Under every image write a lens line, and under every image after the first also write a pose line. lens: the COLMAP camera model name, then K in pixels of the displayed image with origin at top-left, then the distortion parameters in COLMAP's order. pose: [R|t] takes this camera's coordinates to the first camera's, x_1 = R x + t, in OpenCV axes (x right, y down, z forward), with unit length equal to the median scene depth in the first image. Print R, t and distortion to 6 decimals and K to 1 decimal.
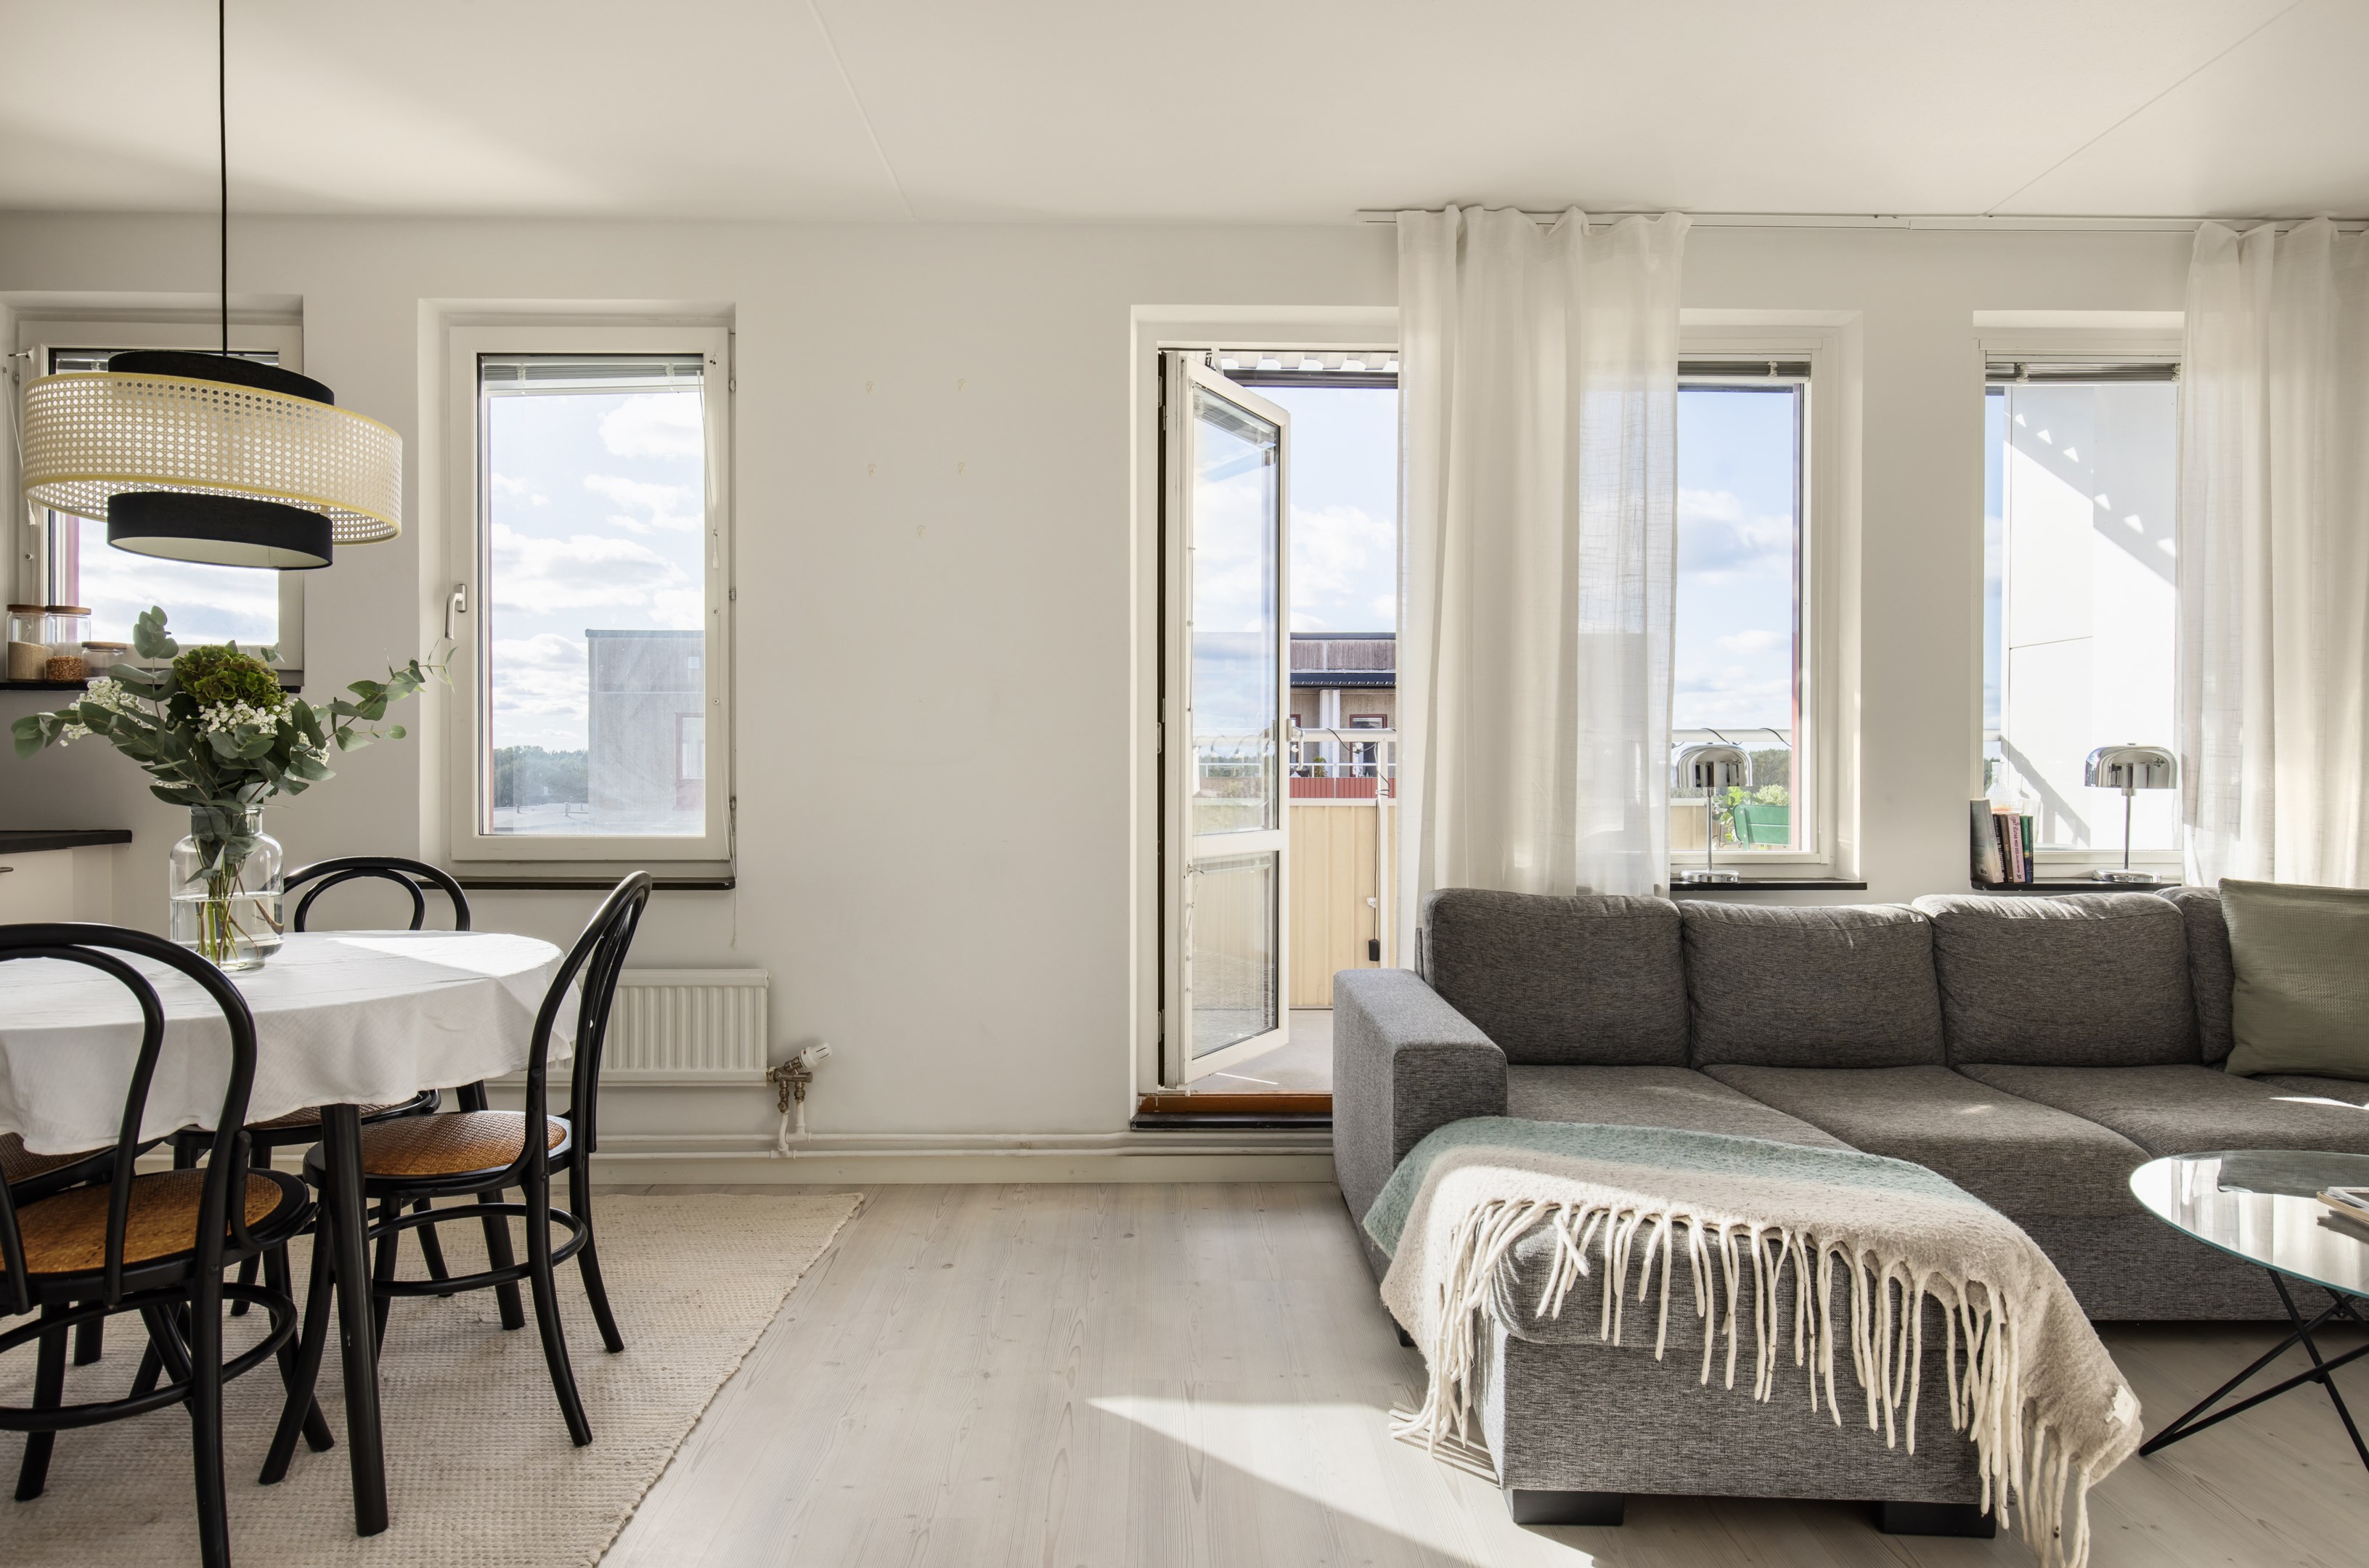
lens RADIAL K [[1309.8, 0, 1171.5], [0, 1309.8, 782.7], [0, 0, 1]] dist [-0.004426, 0.000104]
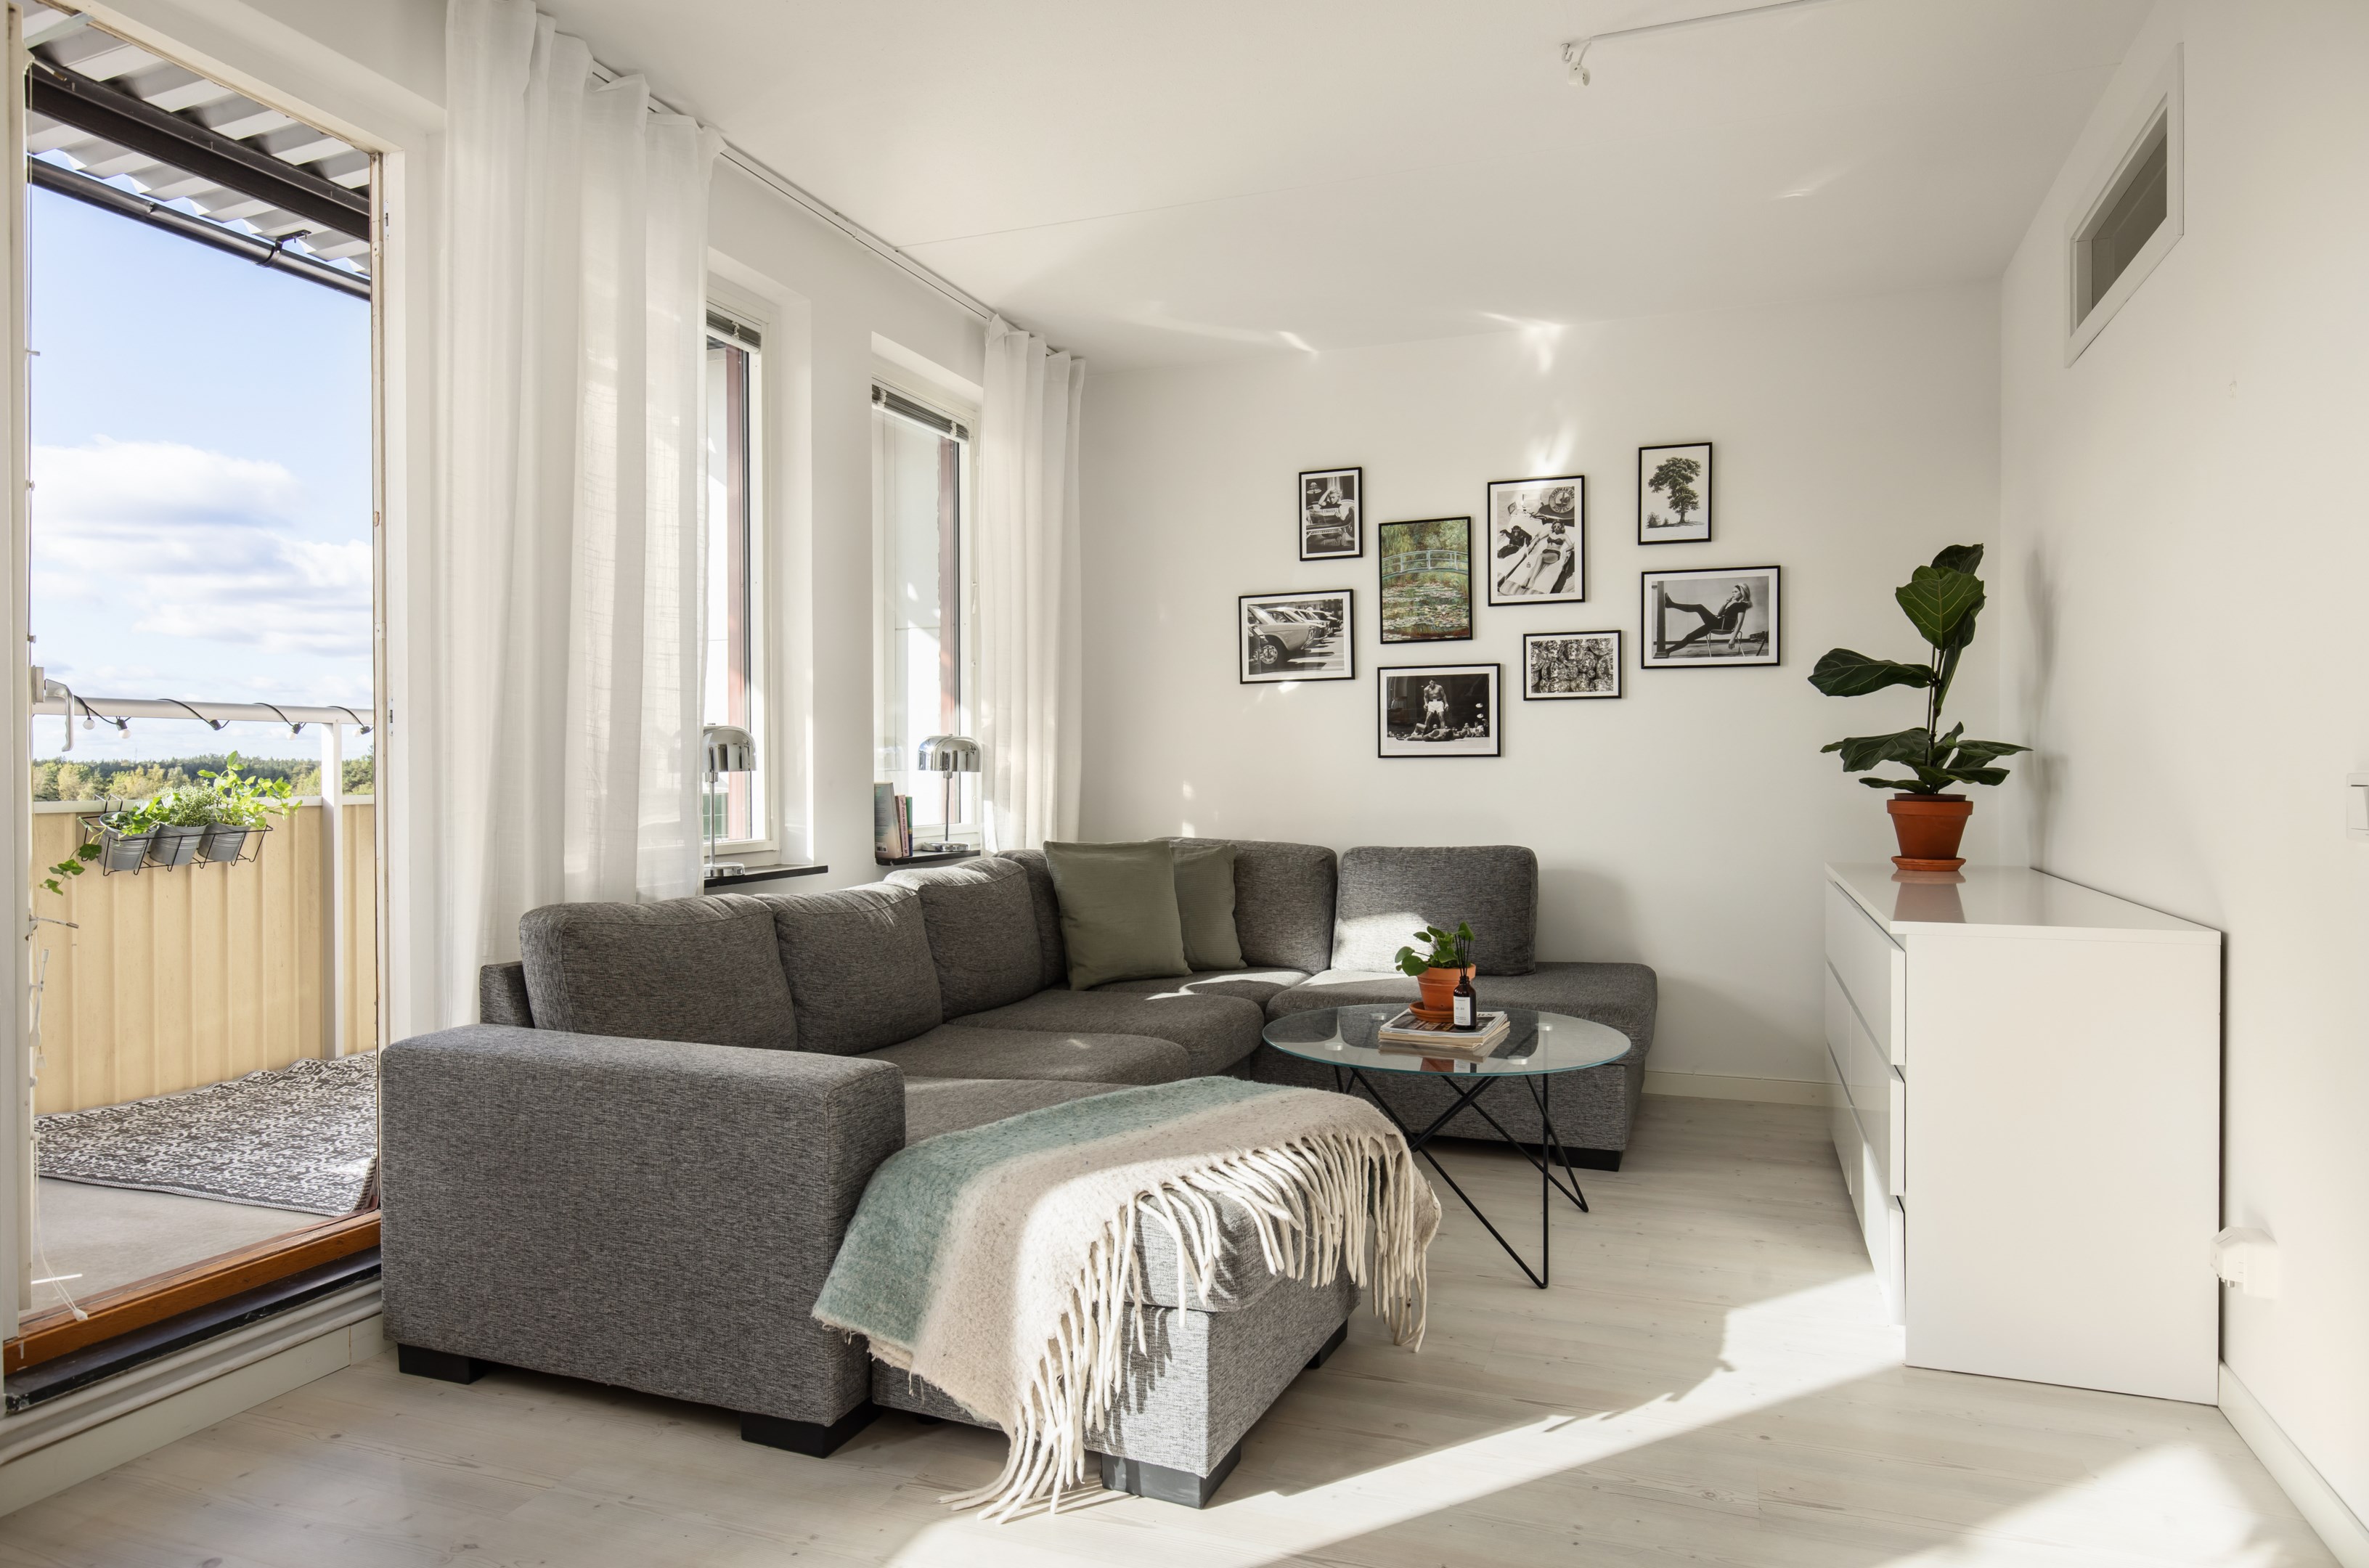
lens RADIAL K [[1440.5, 0, 1140.5], [0, 1440.5, 781.4], [0, 0, 1]] dist [-0.000137, 0.000510]
pose [[0.365486, -0.008785, 0.930775, -0.423463], [0.013221, 0.999904, 0.004246, 0.009237], [-0.930723, 0.010754, 0.365567, 0.360465]]
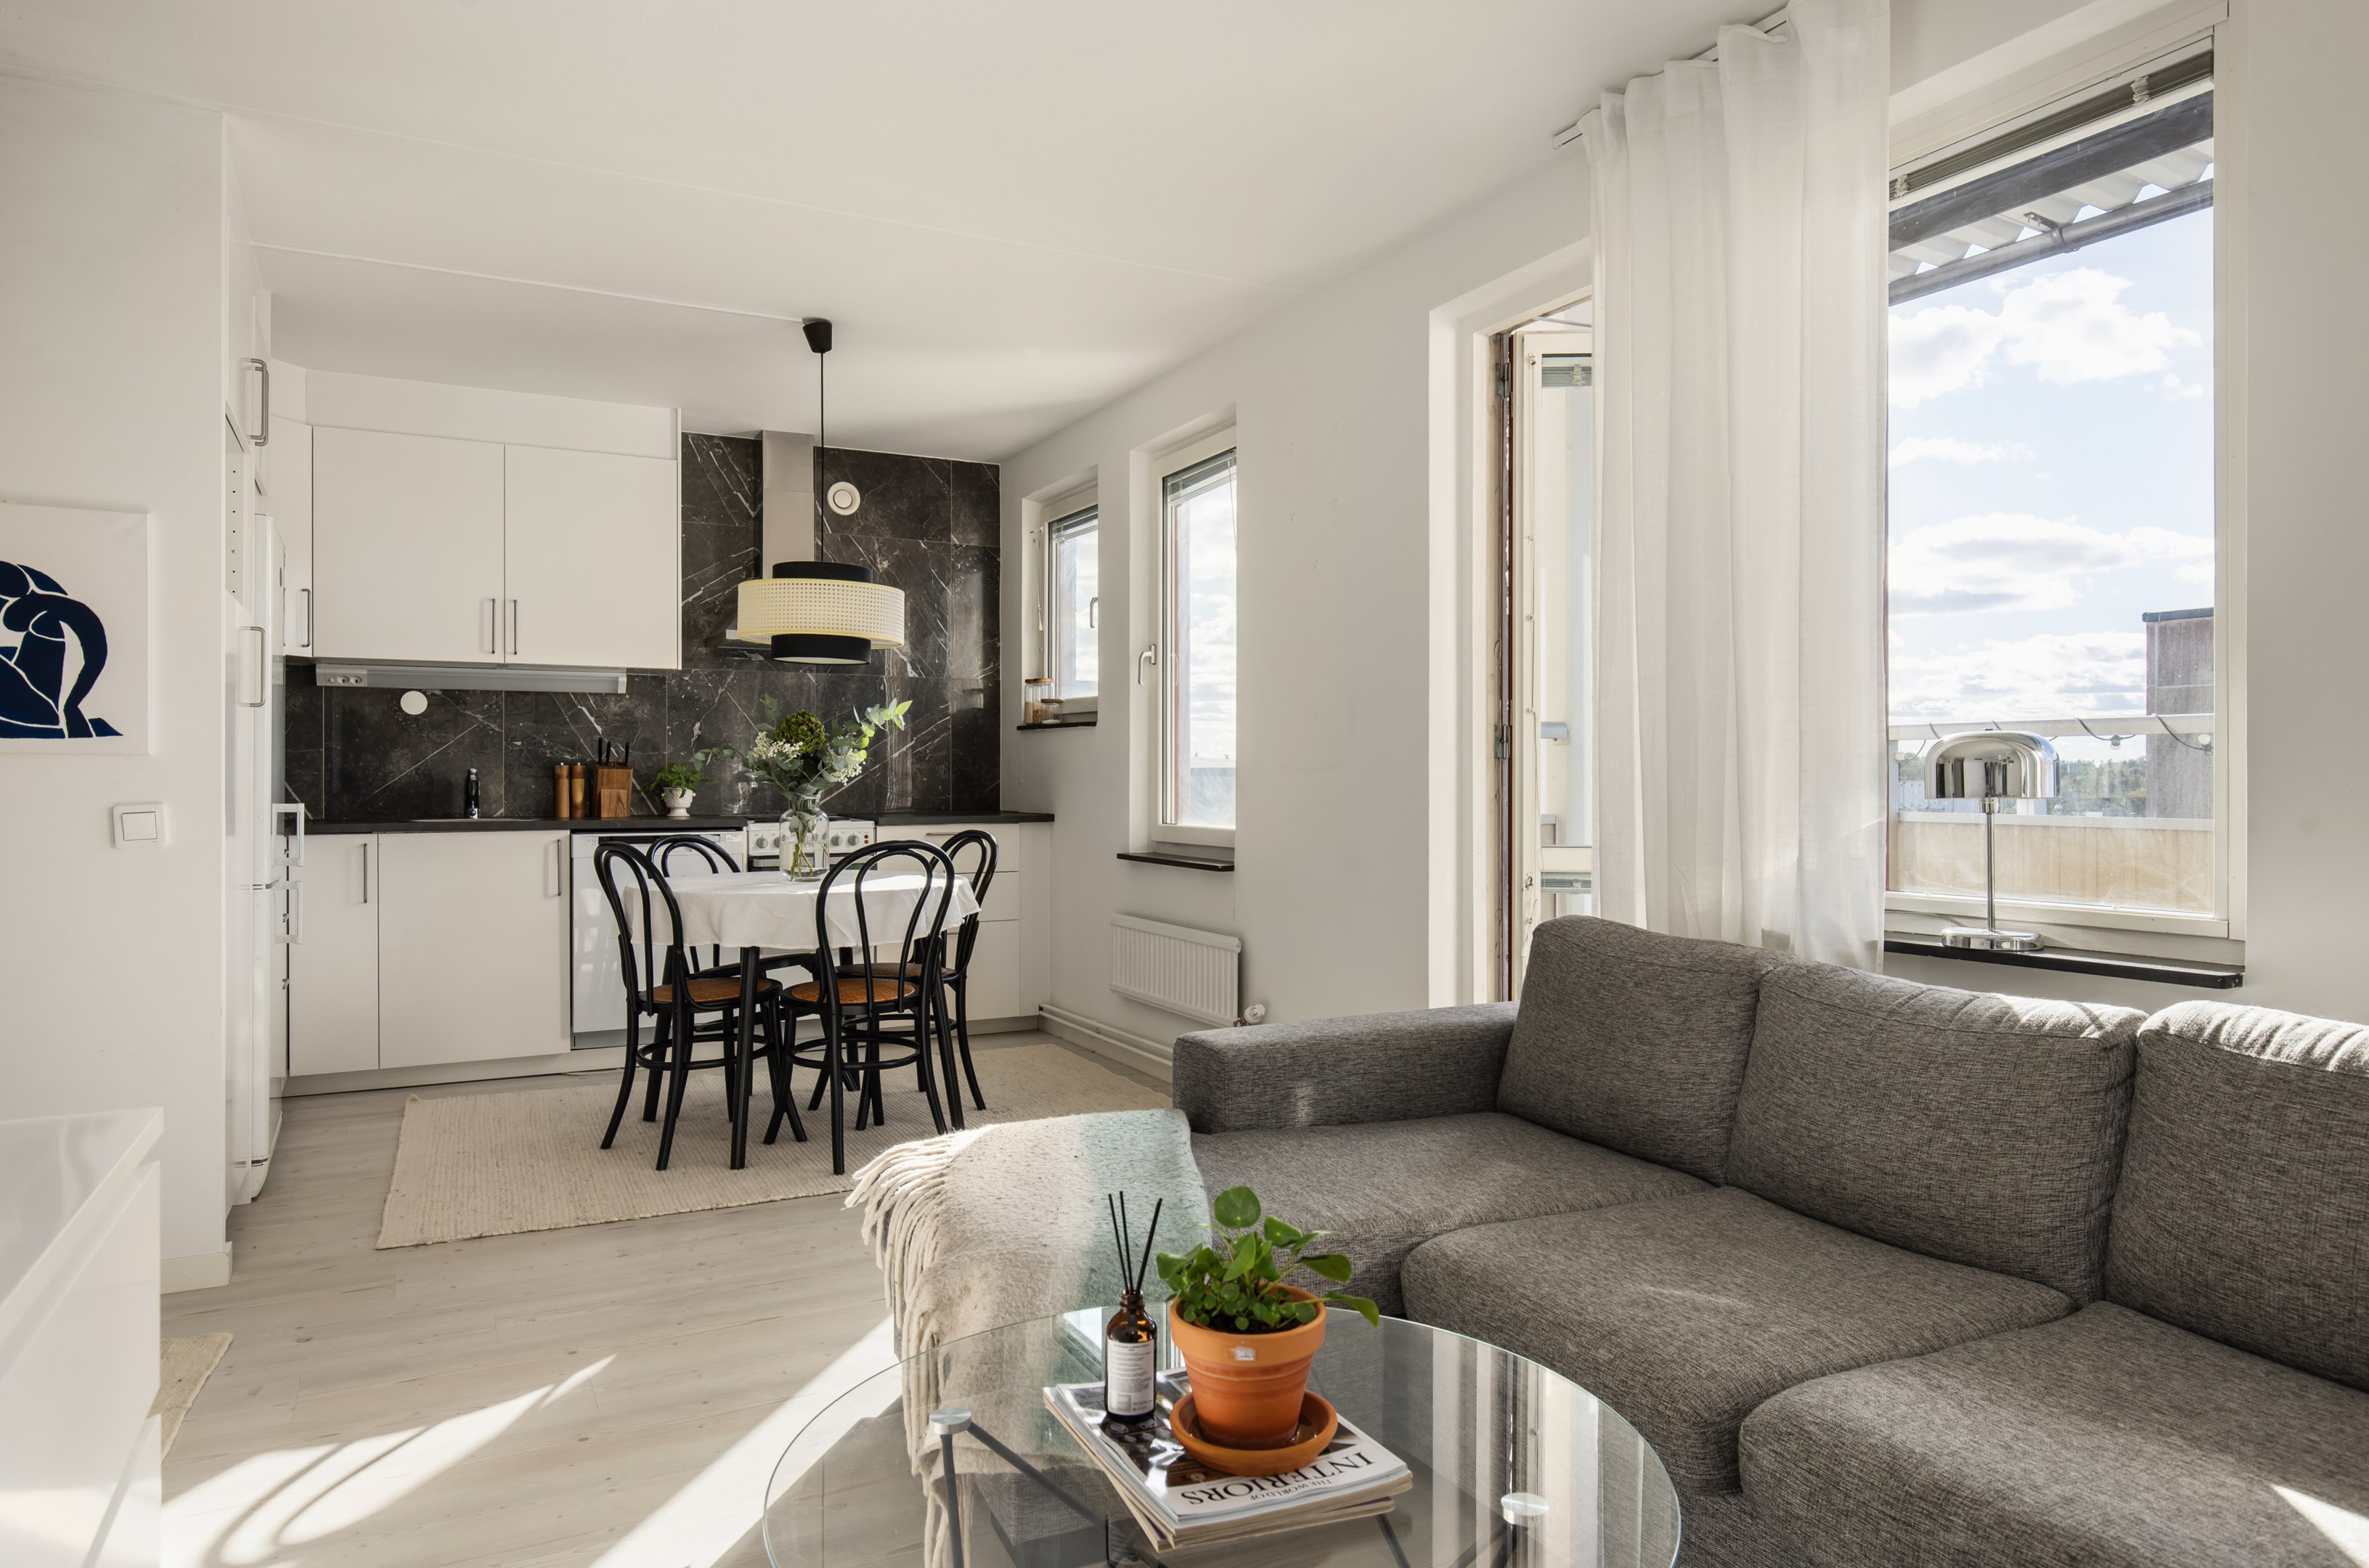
lens RADIAL K [[1447.2, 0, 1187.5], [0, 1447.2, 780.4], [0, 0, 1]] dist [-0.008935, -0.002156]
pose [[0.450729, -0.000314, -0.892661, 0.913586], [-0.009147, 0.999946, -0.004970, 0.001798], [0.892614, 0.010405, 0.450701, 0.355123]]
